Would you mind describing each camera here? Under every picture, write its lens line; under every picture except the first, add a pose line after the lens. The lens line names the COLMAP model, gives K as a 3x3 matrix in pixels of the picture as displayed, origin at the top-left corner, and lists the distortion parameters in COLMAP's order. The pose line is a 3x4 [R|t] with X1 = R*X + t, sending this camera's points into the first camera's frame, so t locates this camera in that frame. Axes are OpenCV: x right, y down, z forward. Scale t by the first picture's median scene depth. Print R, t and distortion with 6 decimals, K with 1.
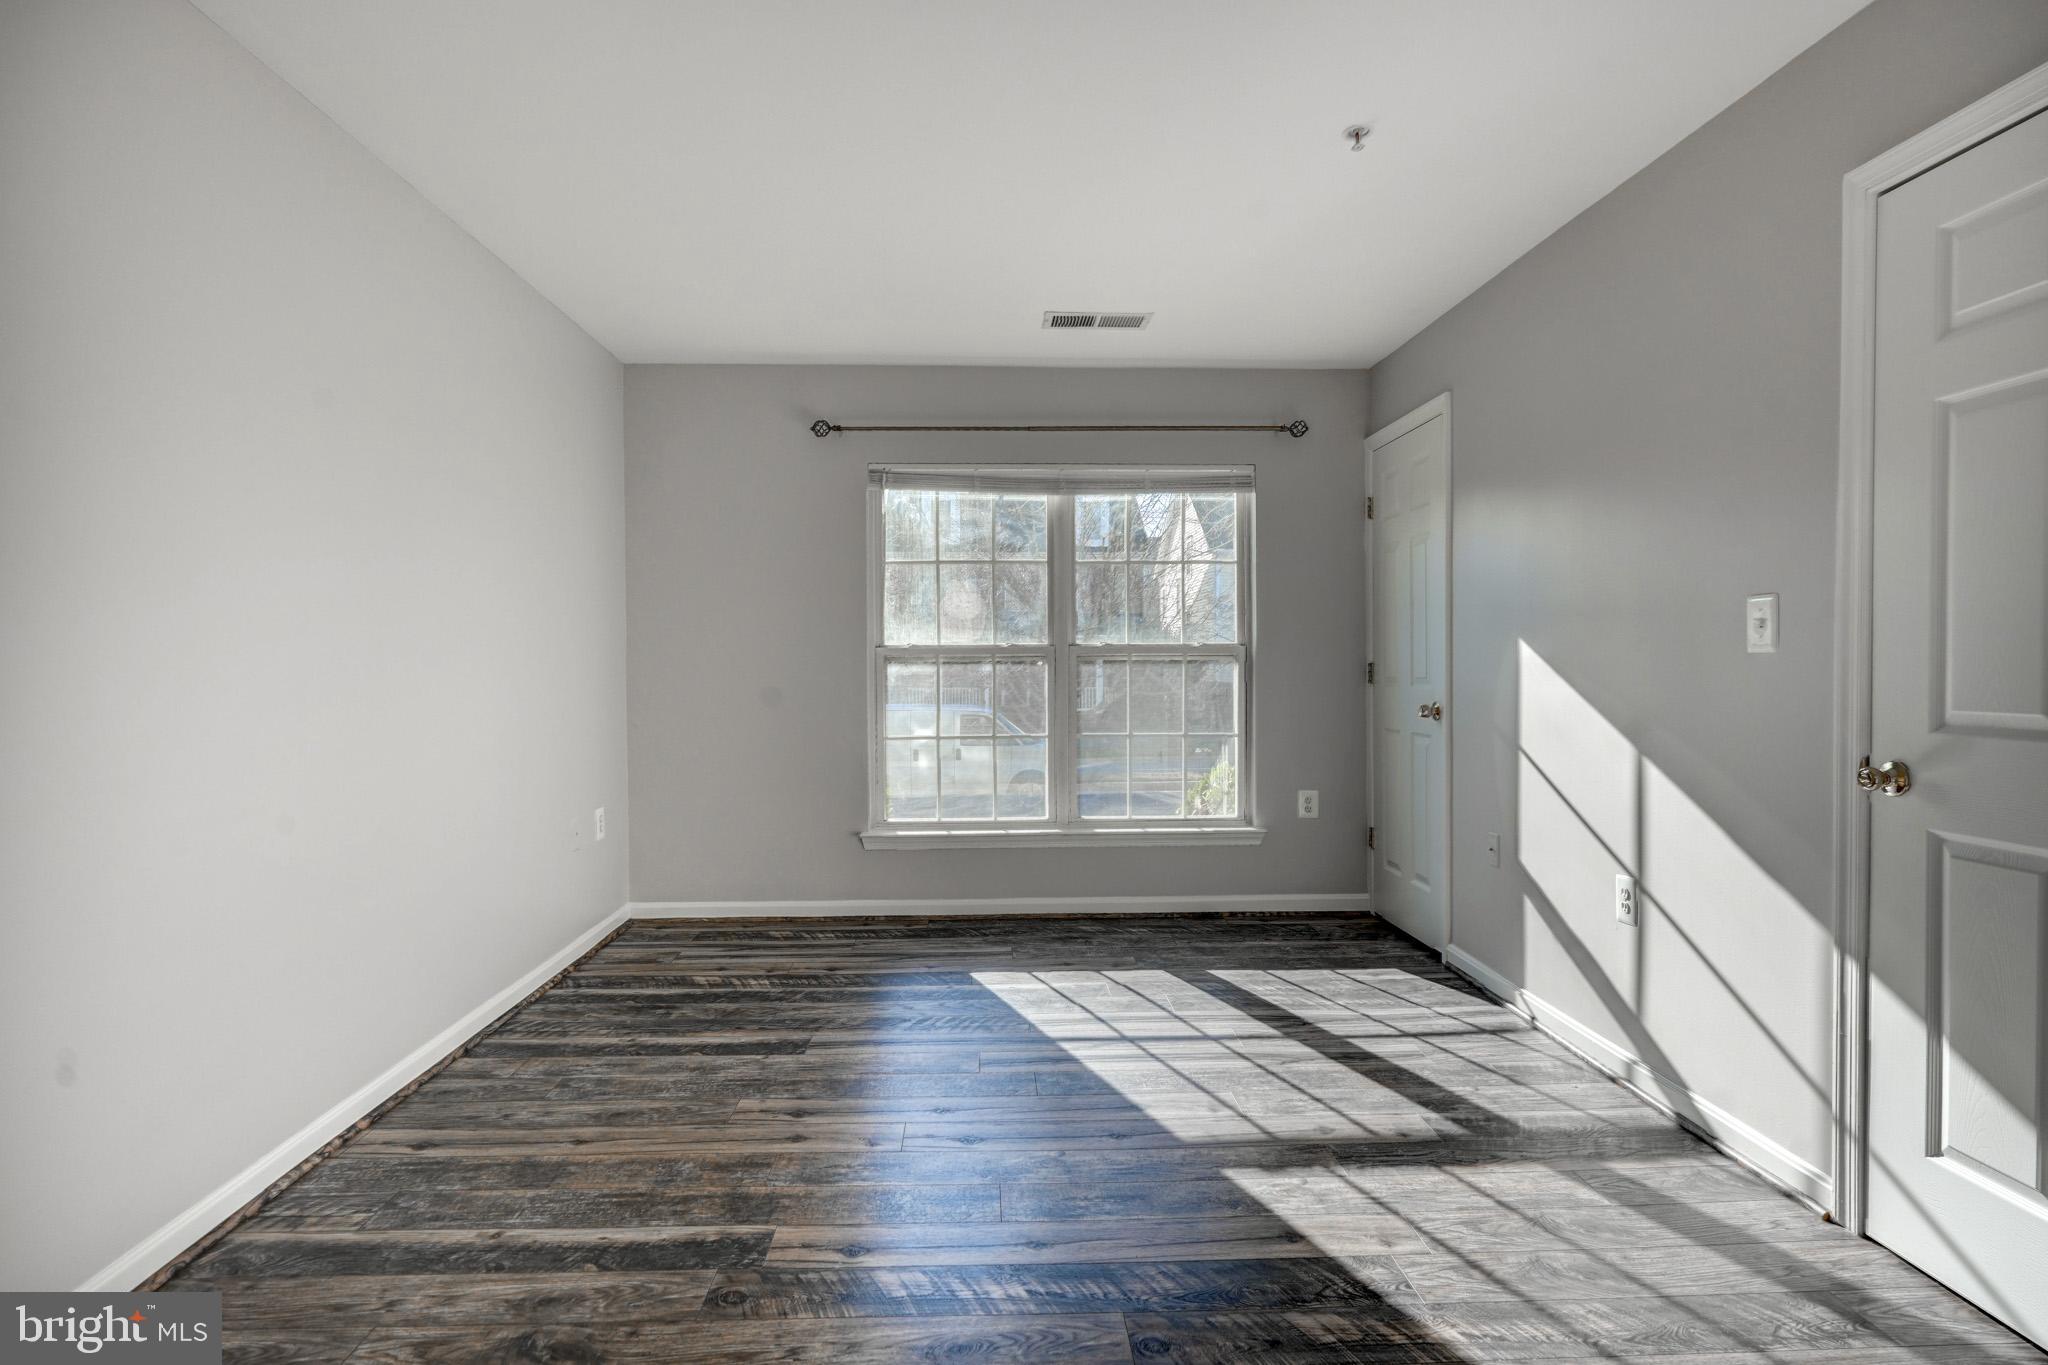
lens RADIAL K [[1074.4, 0, 1044.1], [0, 1074.4, 676.2], [0, 0, 1]] dist [0.001792, 0.000639]
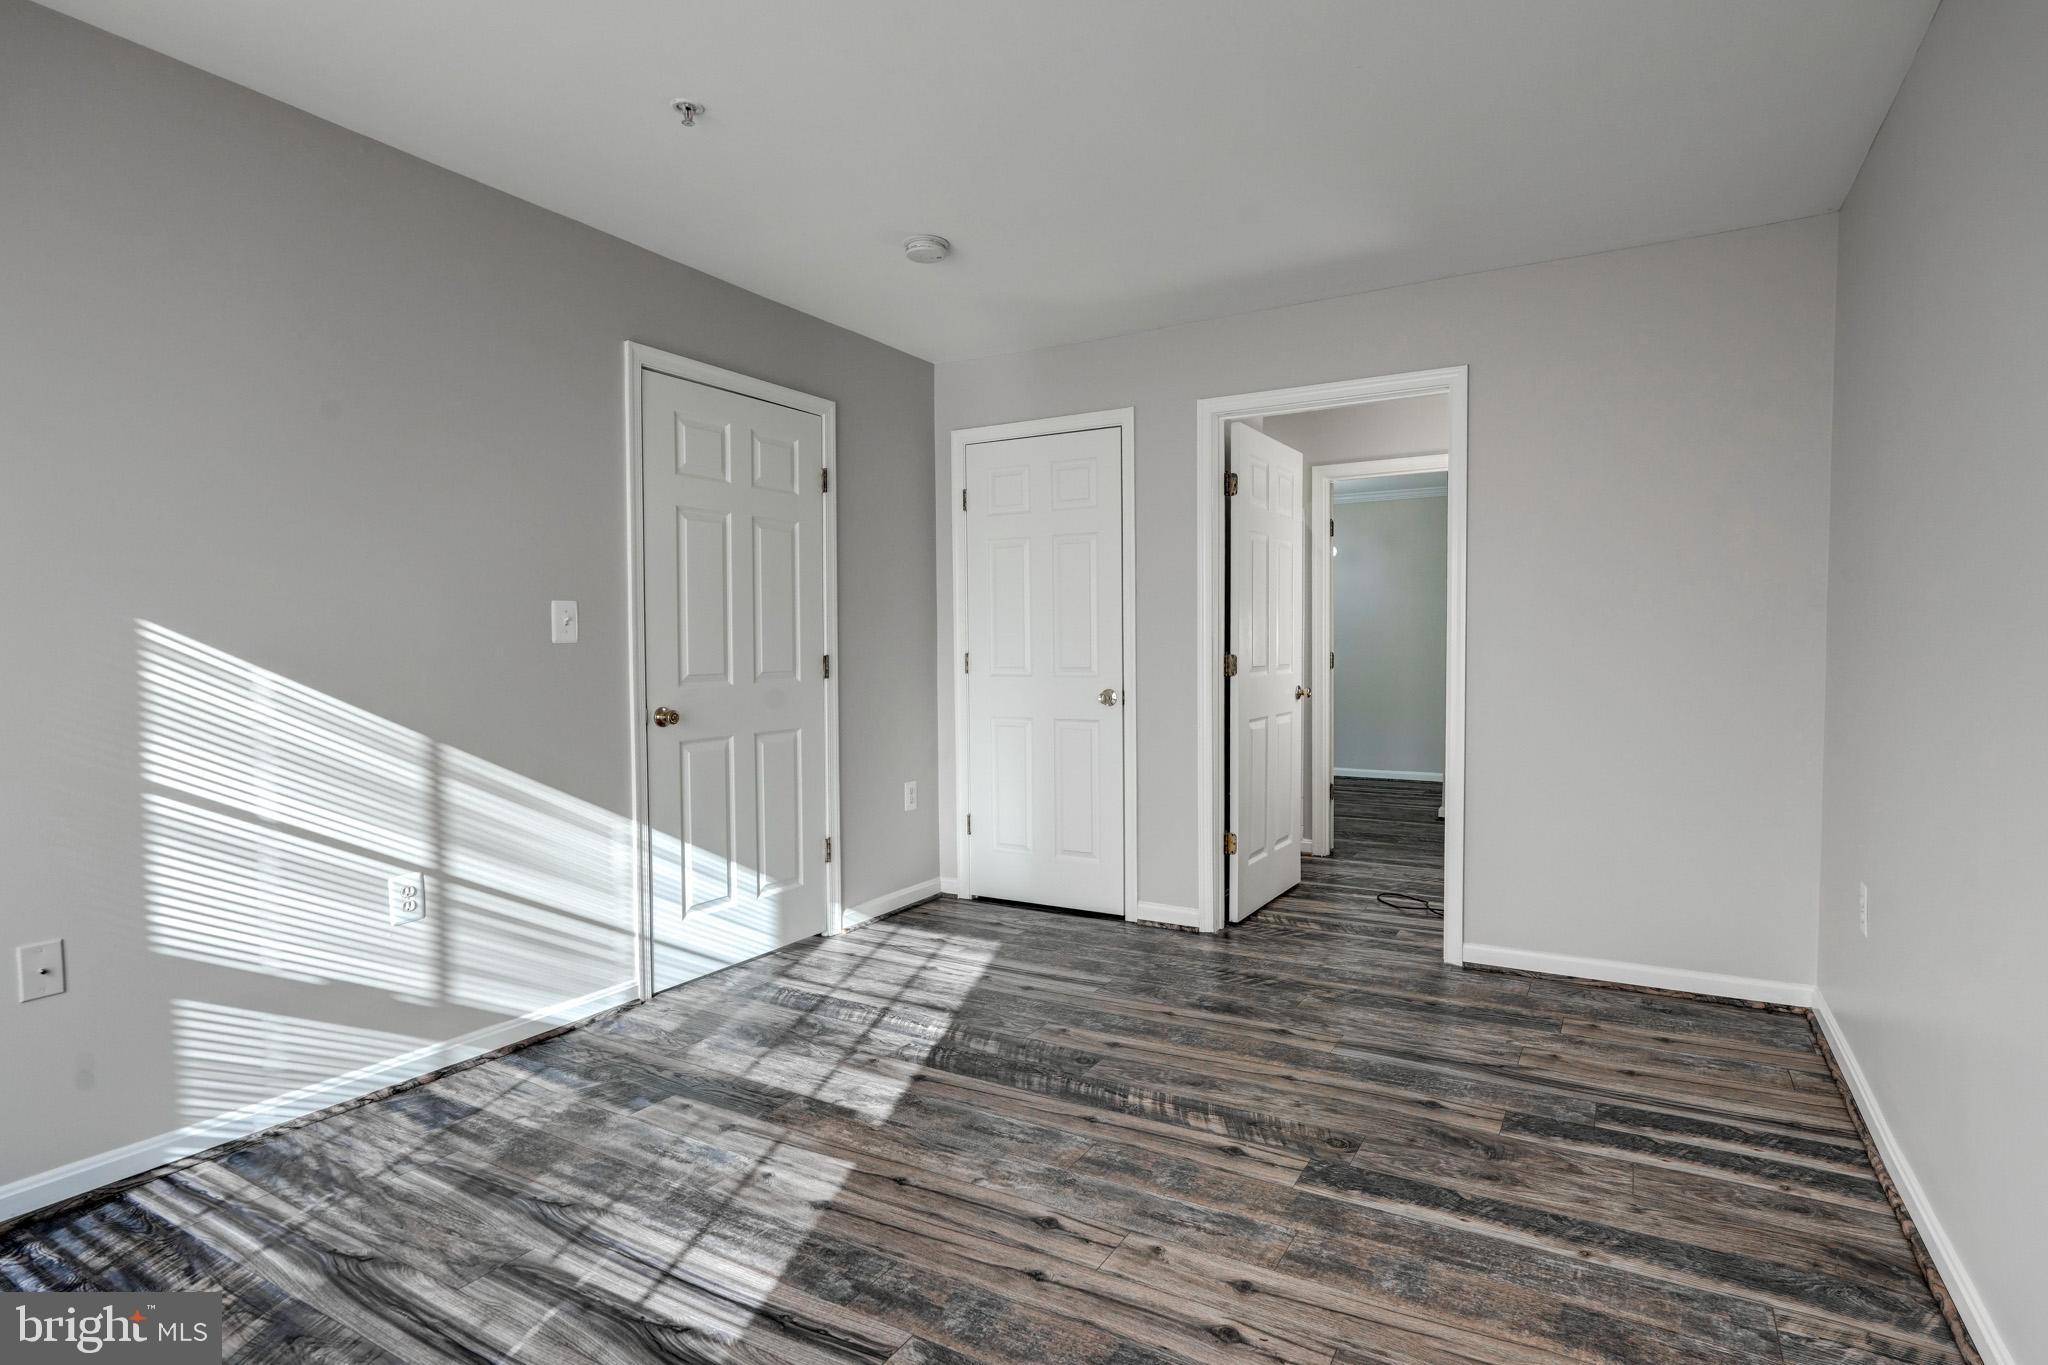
lens RADIAL K [[1074.4, 0, 1031.4], [0, 1074.4, 669.6], [0, 0, 1]] dist [0.001792, 0.000639]
pose [[-0.837886, -0.005476, 0.545817, -0.612946], [0.014338, 0.999384, 0.032036, -0.026276], [-0.545656, 0.034668, -0.837292, 2.028989]]
